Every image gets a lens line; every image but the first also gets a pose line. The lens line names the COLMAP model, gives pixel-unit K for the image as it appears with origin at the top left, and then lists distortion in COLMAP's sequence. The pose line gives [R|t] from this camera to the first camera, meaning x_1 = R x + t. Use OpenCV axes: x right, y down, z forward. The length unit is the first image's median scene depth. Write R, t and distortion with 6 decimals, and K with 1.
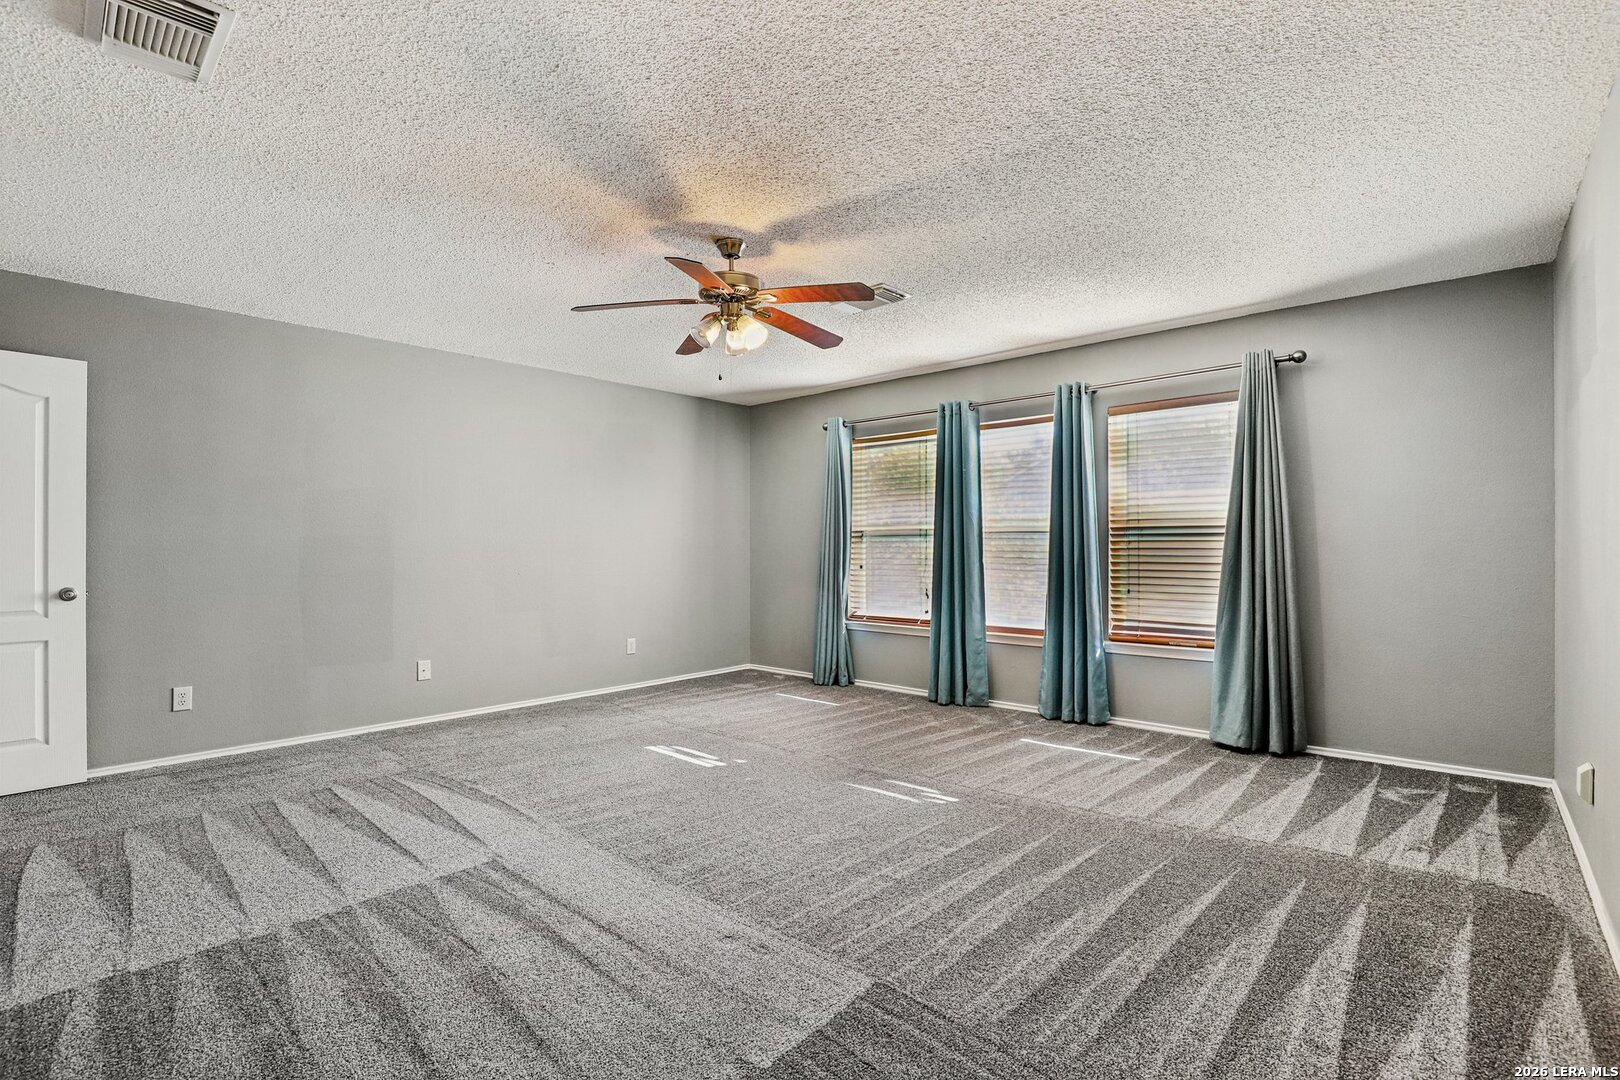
lens RADIAL K [[744.3, 0, 823.4], [0, 744.3, 539.6], [0, 0, 1]] dist [-0.024450, 0.000783]
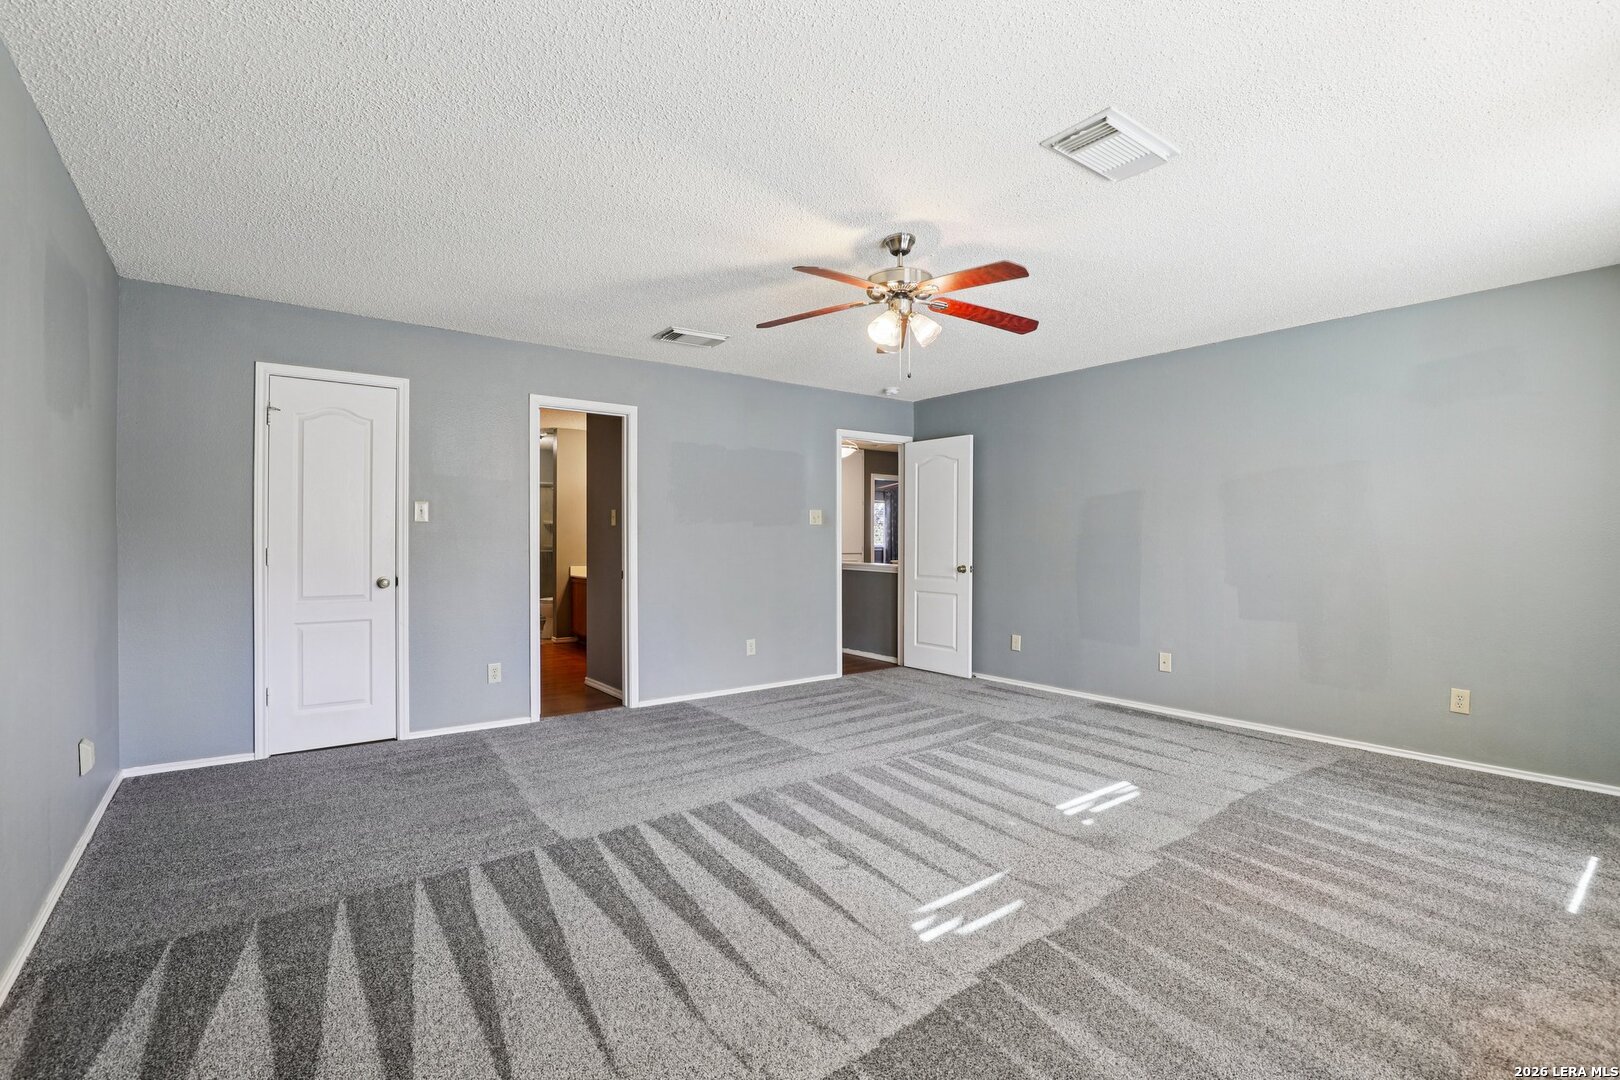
lens RADIAL K [[744.3, 0, 823.4], [0, 744.3, 539.6], [0, 0, 1]] dist [-0.024450, 0.000783]
pose [[-0.180503, 0.001201, -0.983574, 0.816311], [0.005857, 0.999983, 0.000146, 0.000037], [0.983557, -0.005735, -0.180507, 1.010686]]
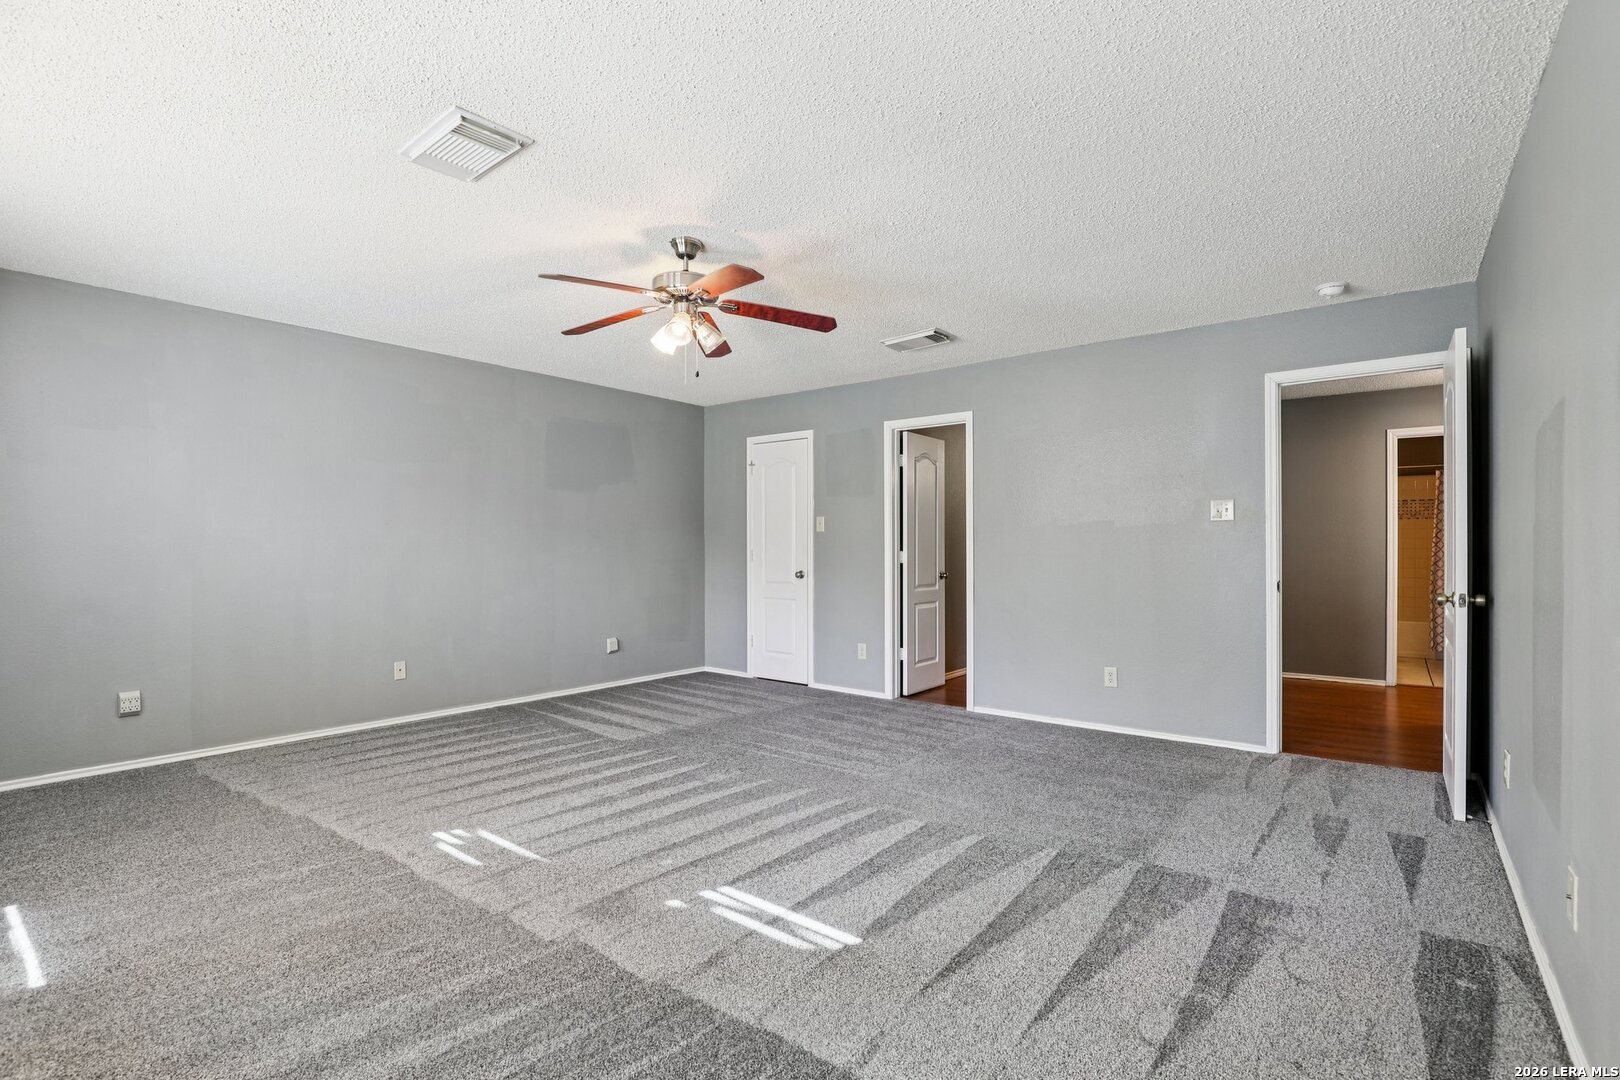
lens RADIAL K [[743.1, 0, 818.6], [0, 743.1, 552.6], [0, 0, 1]] dist [-0.024260, 0.000630]
pose [[-0.998362, 0.004556, -0.057033, -0.227711], [0.004531, 0.999990, 0.000561, 0.014230], [0.057035, 0.000301, -0.998372, 1.871018]]
